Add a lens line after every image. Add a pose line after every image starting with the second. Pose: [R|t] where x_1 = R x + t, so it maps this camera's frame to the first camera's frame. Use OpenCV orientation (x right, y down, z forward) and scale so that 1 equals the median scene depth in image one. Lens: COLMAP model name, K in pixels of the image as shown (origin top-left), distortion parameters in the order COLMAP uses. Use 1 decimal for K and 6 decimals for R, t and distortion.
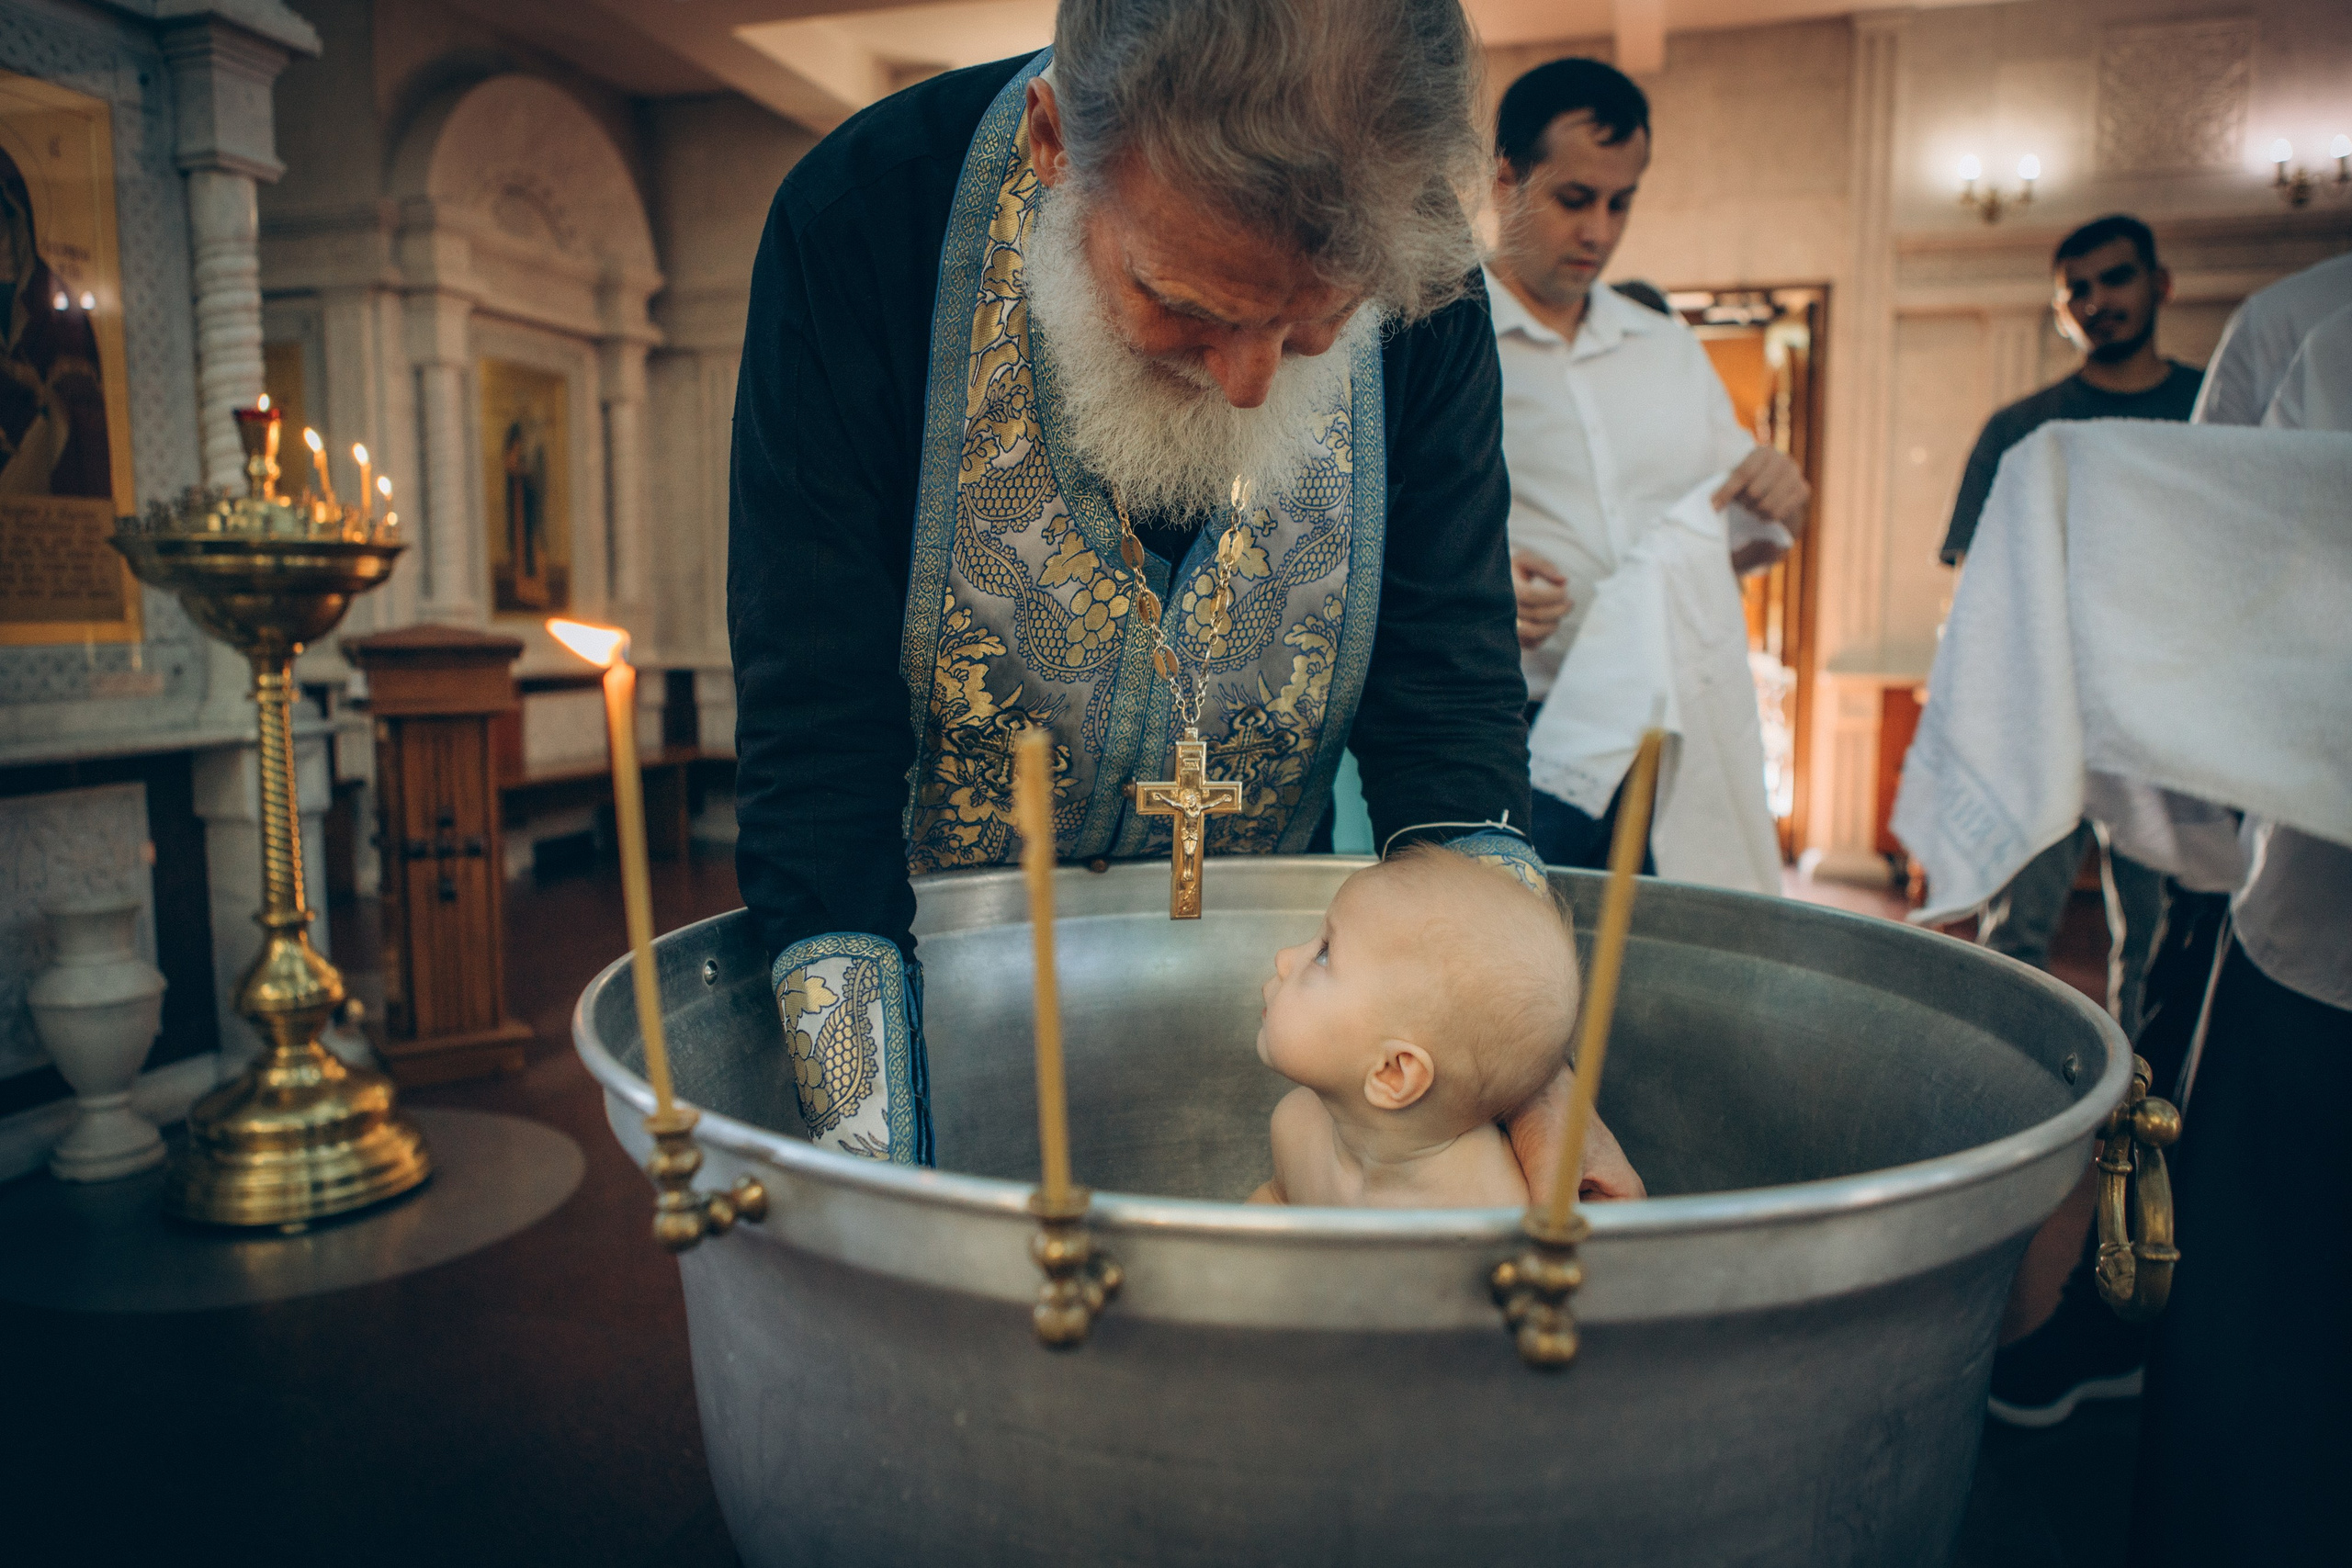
lens RADIAL K [[1577.5, 0, 1160.8], [0, 1577.5, 775.1], [0, 0, 1]] dist [-0.019274, 0.006108]
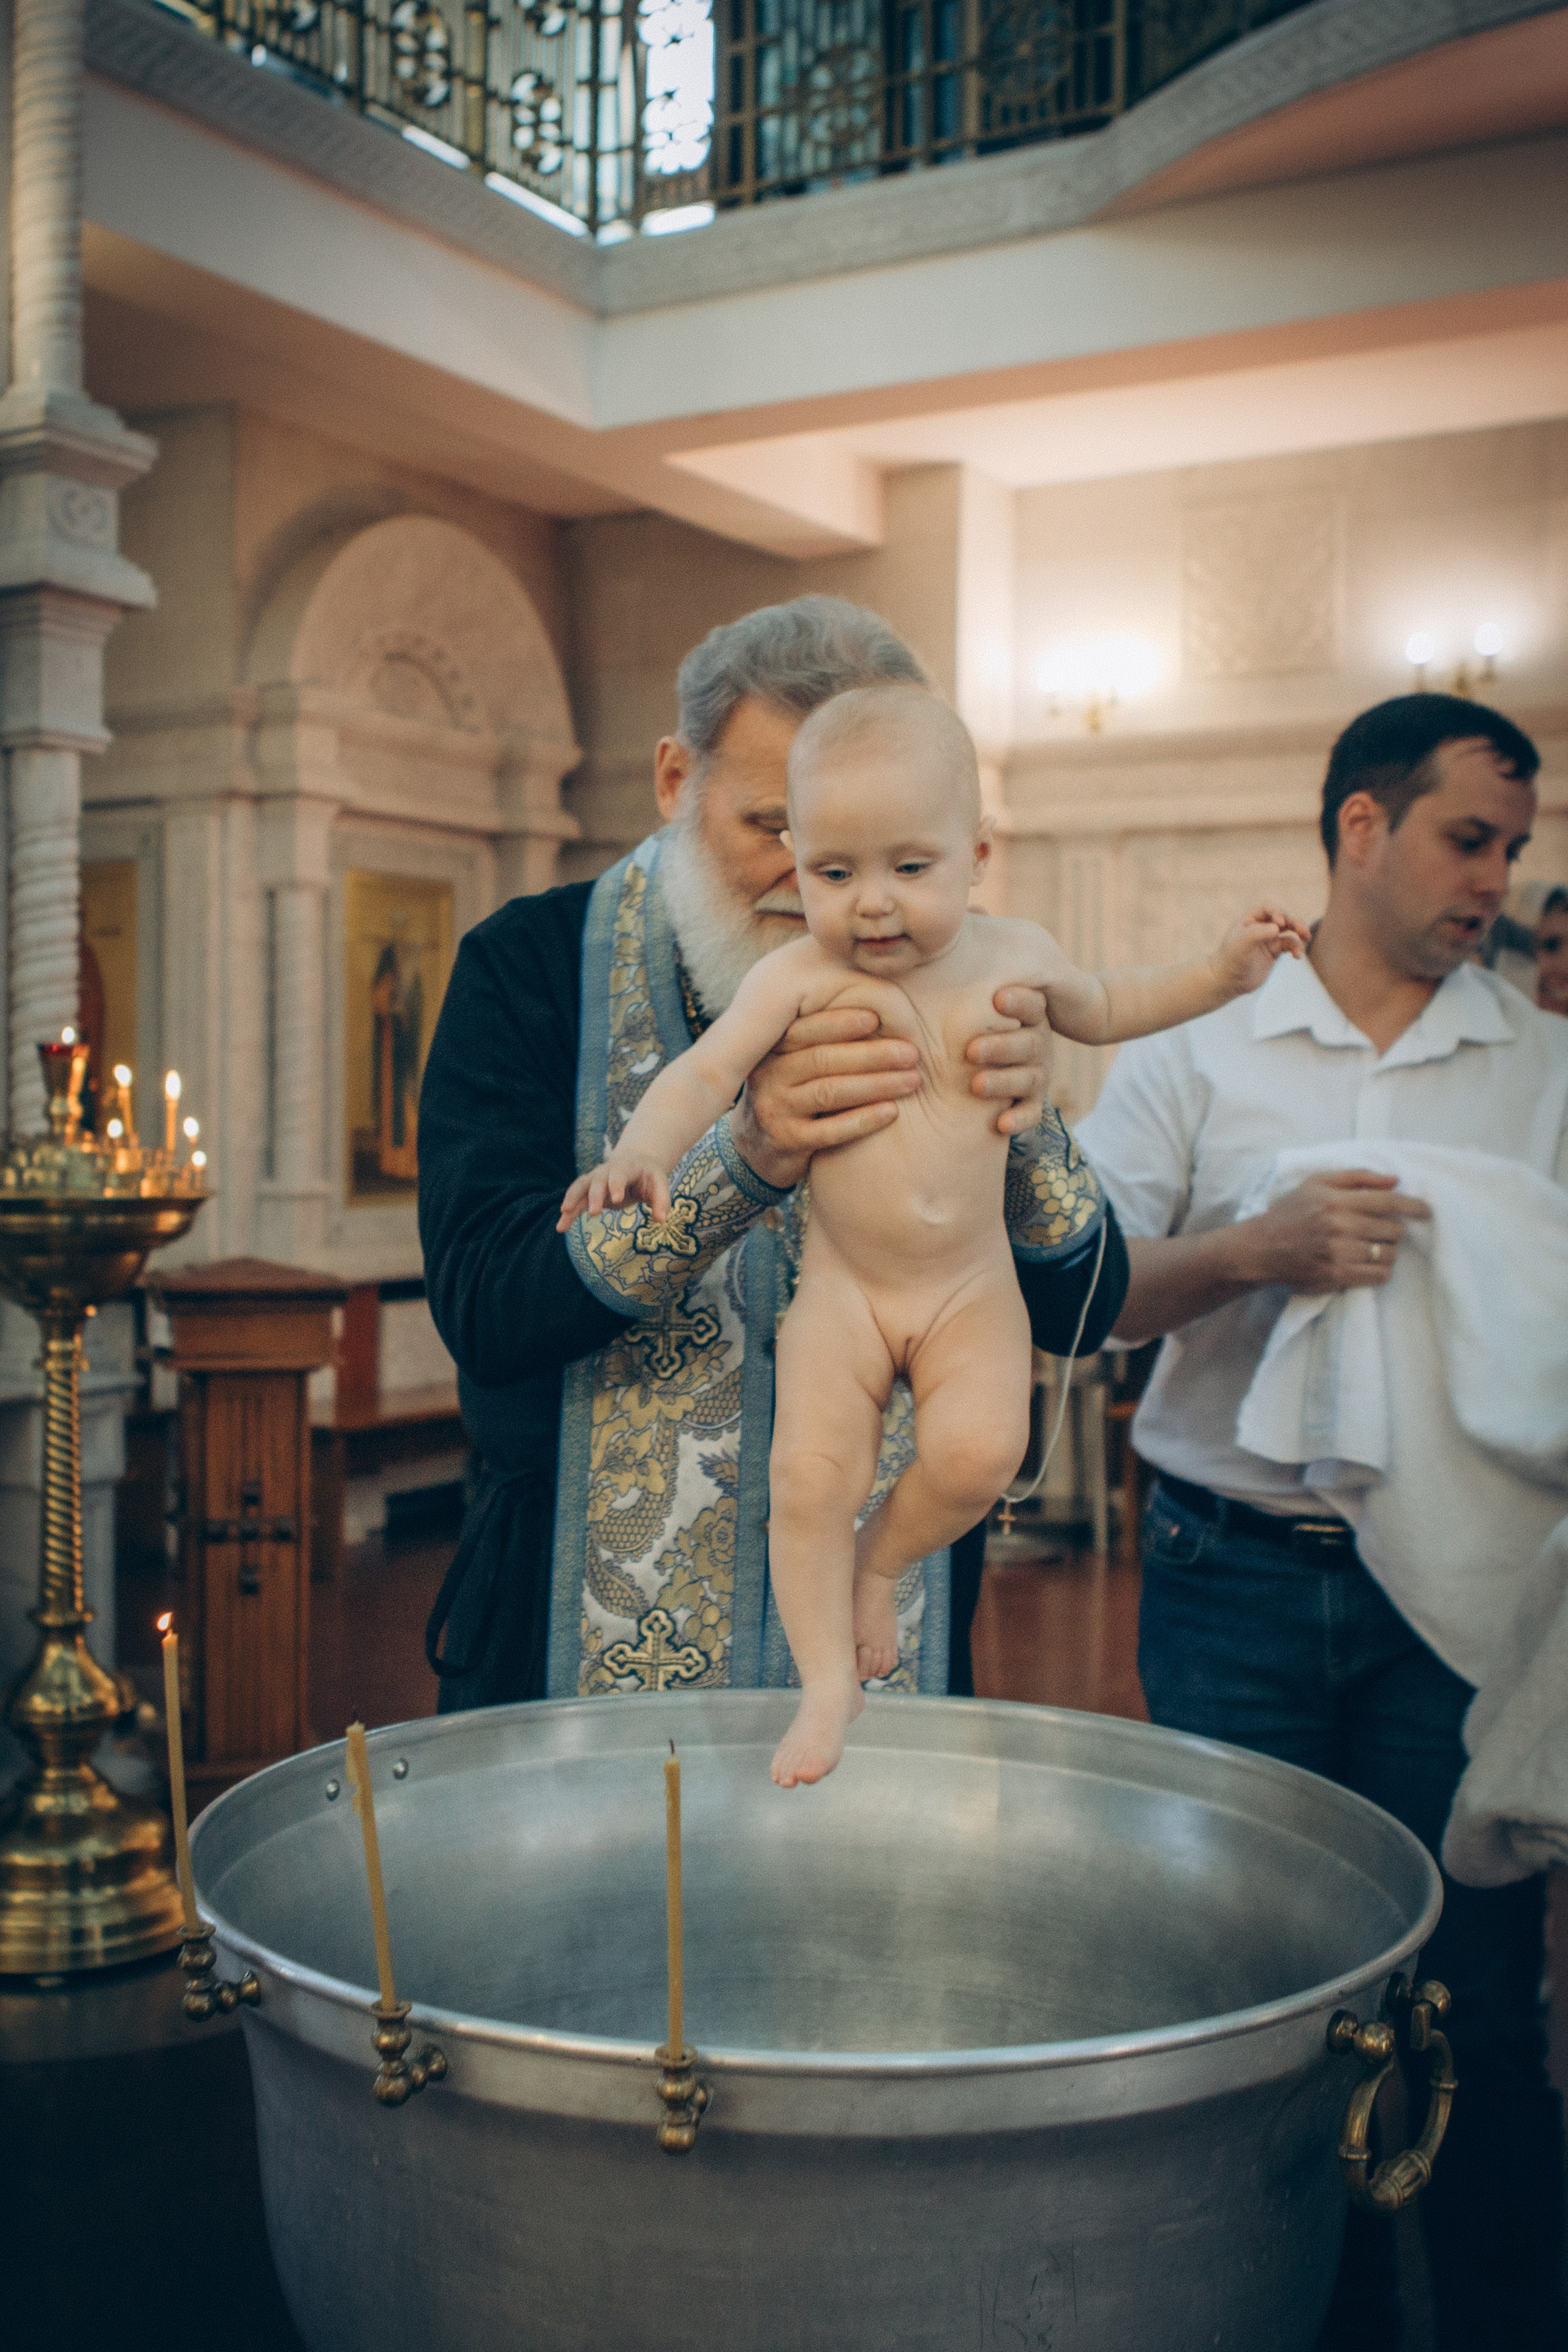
lens RADIAL K [[2477.8, 0, 784.0], [0, 2477.8, 1176.0], [0, 0, 1]] dist [-0.010866, 0.002088]
pose [[0.968687, 0.016548, -0.247734, 0.162961], [-0.034463, 0.997079, -0.068158, -0.072195], [0.245882, 0.074561, 0.966428, -0.241912]]
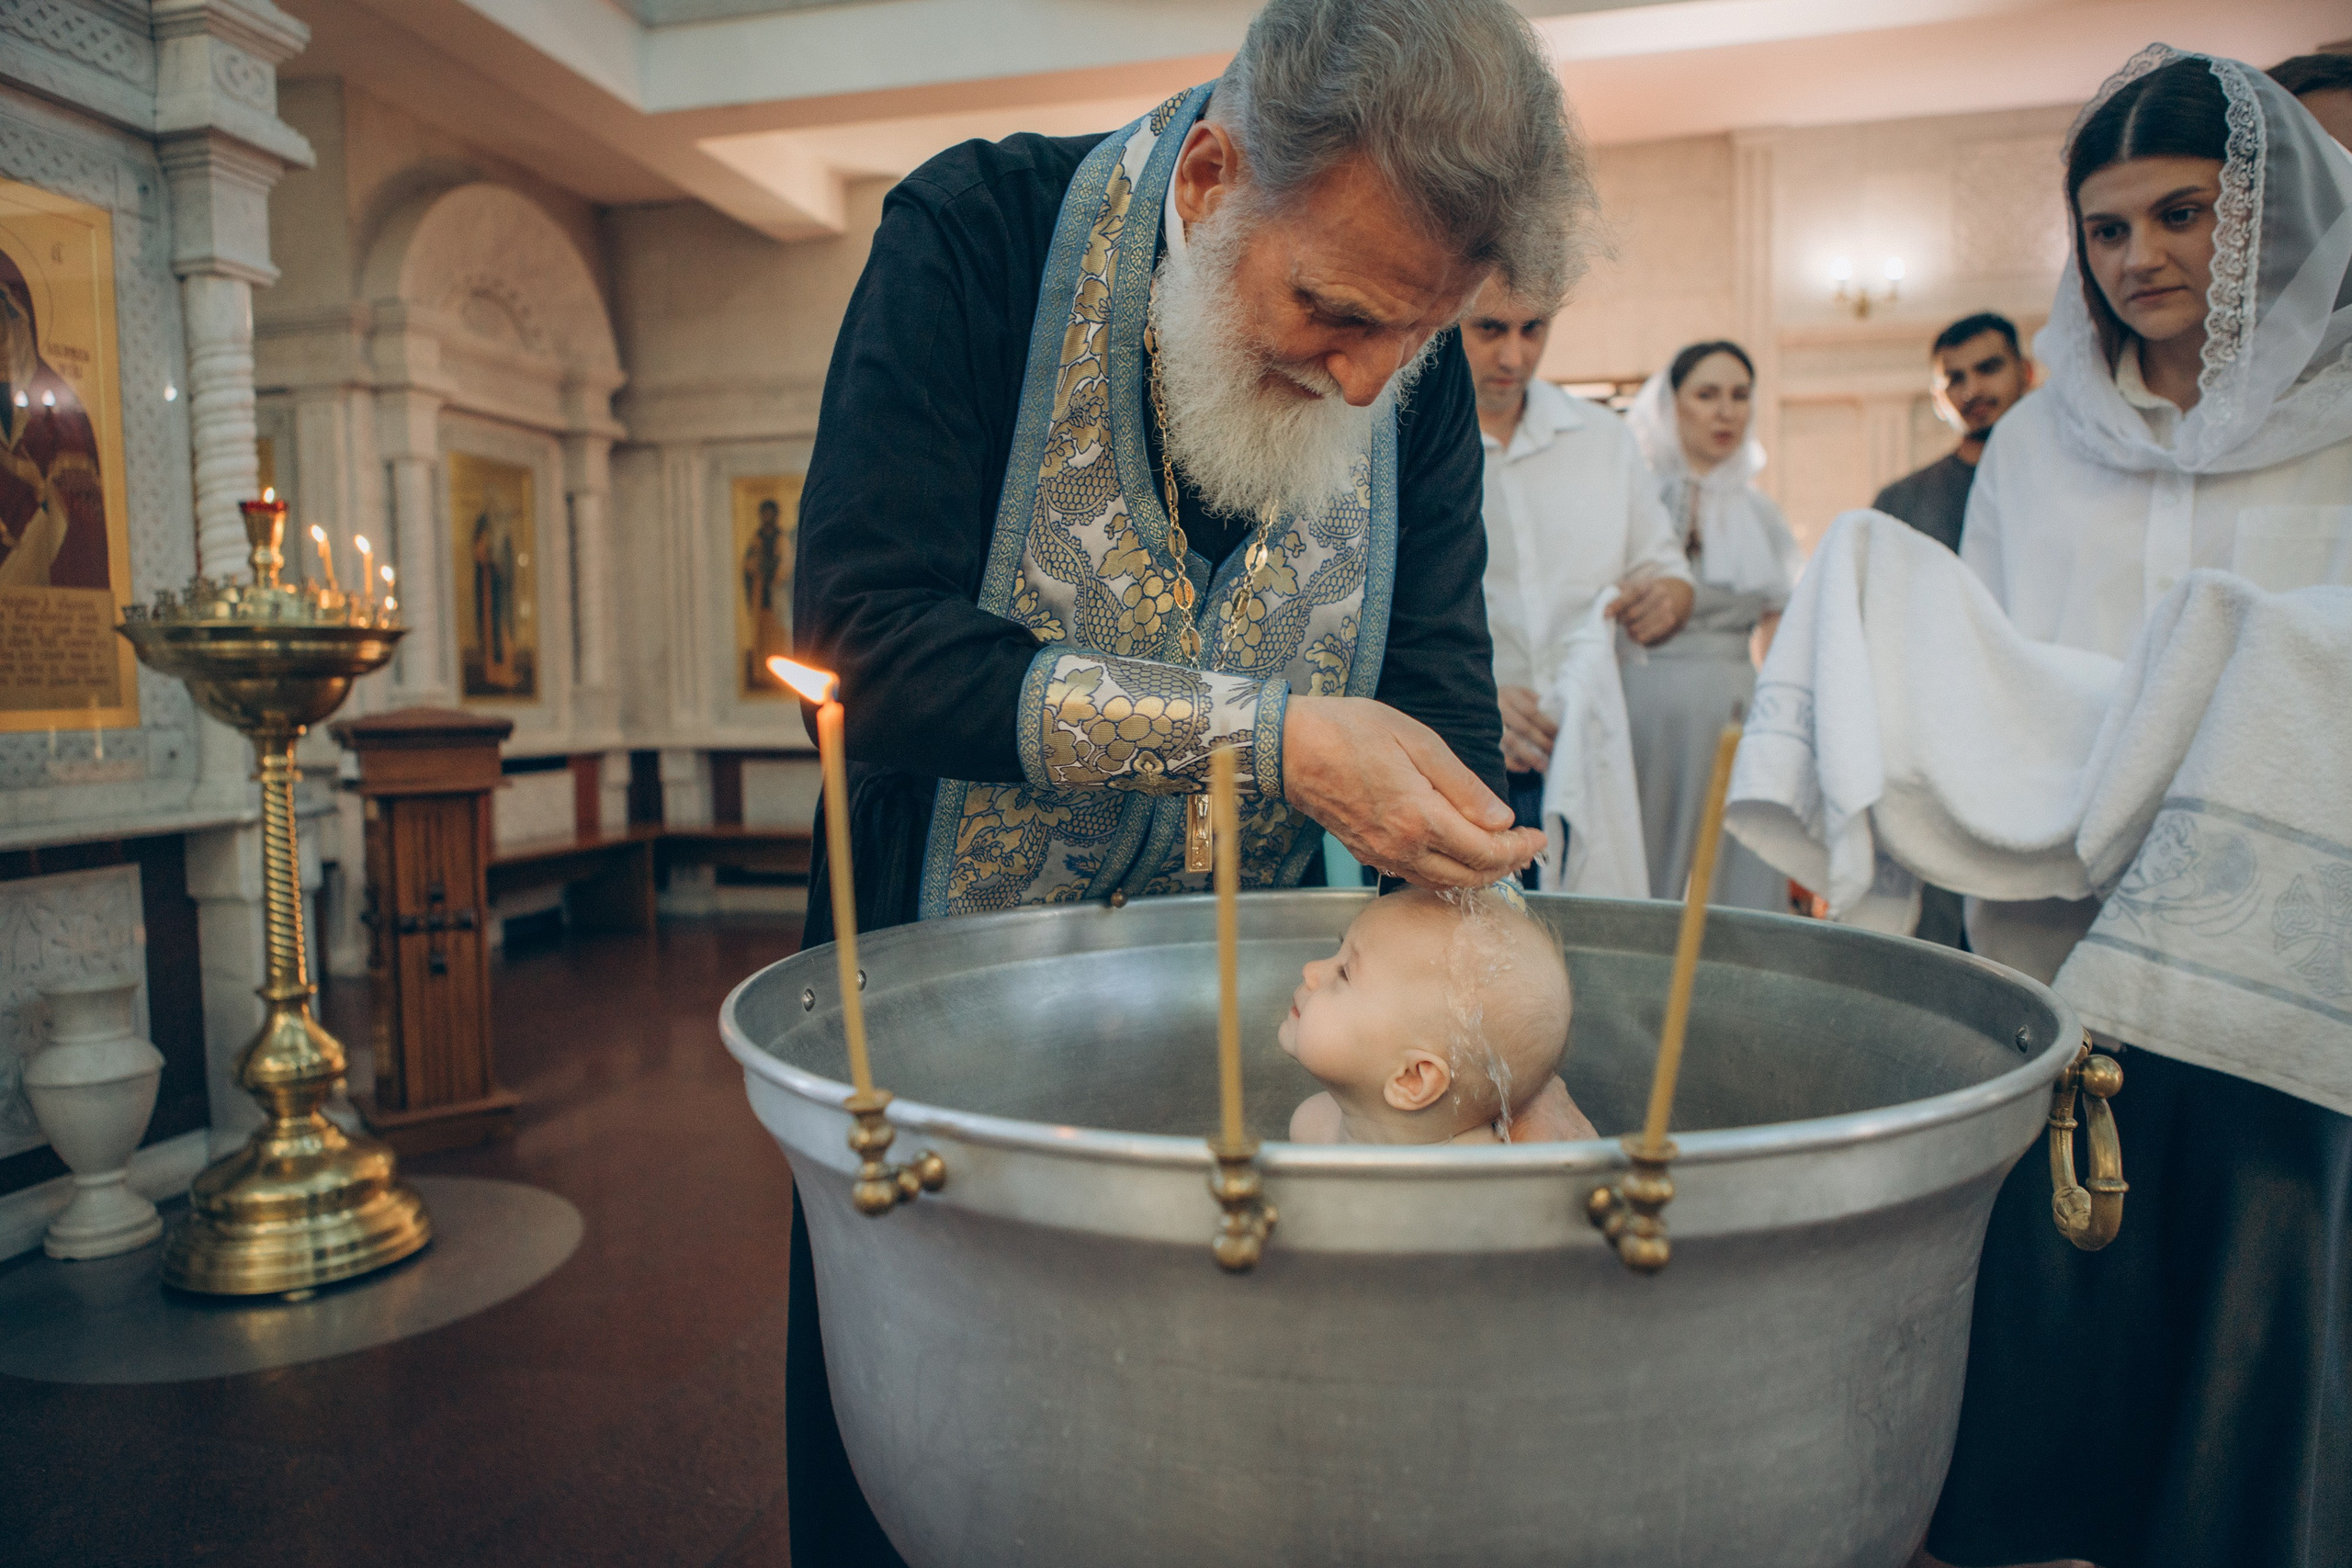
lens RADIAL K [[1517.5, 0, 1176.0], [0, 1517.5, 784.0], [0, 0, 1]] dist [-0.016728, 0.004127]
pose [[0.998165, -0.020261, 0.057063, -0.029664], [0.022585, 0.998930, -0.040370, 0.007972], [-0.056184, 0.041585, 0.997554, -0.025323]]
